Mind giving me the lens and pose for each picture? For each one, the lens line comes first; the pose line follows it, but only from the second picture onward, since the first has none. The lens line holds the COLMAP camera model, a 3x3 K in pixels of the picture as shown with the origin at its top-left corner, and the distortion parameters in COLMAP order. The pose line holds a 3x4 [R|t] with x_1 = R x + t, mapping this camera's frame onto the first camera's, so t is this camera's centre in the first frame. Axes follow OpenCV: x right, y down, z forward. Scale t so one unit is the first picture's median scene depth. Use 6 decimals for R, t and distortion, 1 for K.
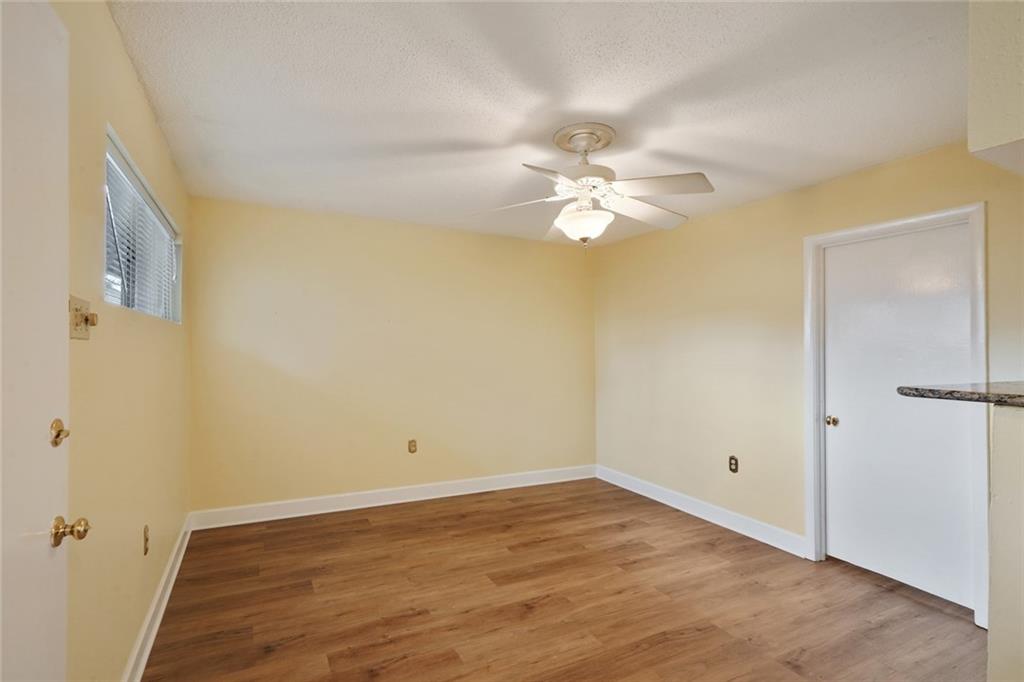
lens RADIAL K [[480.7, 0, 500.3], [0, 480.7, 339.8], [0, 0, 1]] dist [0.000420, 0.000399]
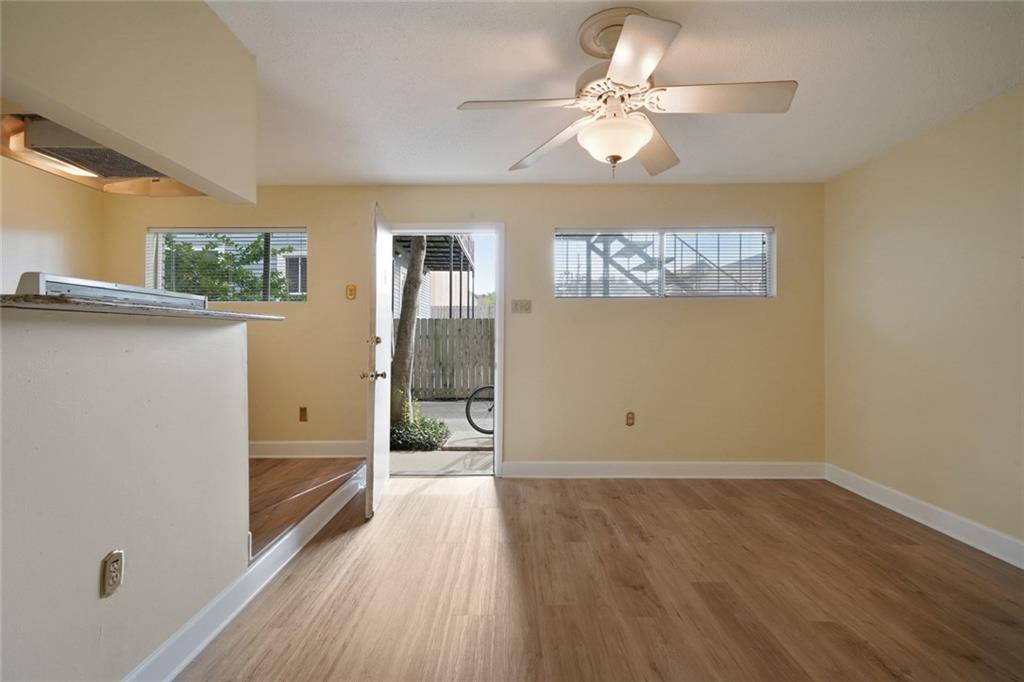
lens RADIAL K [[480.7, 0, 500.3], [0, 480.7, 339.8], [0, 0, 1]] dist [0.000420, 0.000399]
pose [[-0.460488, -0.005014, -0.887652, 0.841881], [0.013716, 0.999824, -0.012763, 0.098799], [0.887560, -0.018053, -0.460339, 1.050796]]
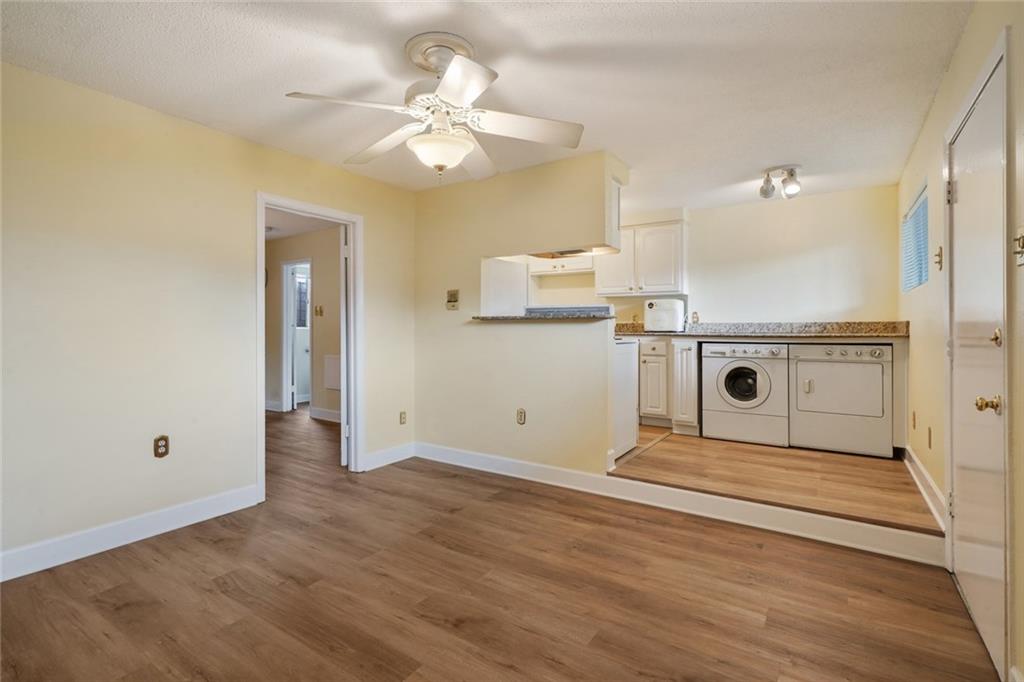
lens RADIAL K [[490.5, 0, 498.9], [0, 490.5, 321.7], [0, 0, 1]] dist [-0.002812, -0.000584]
pose [[-0.471424, -0.005511, 0.881889, -0.579620], [-0.022043, 0.999742, -0.005536, 0.070085], [-0.881631, -0.022049, -0.471424, 1.168254]]
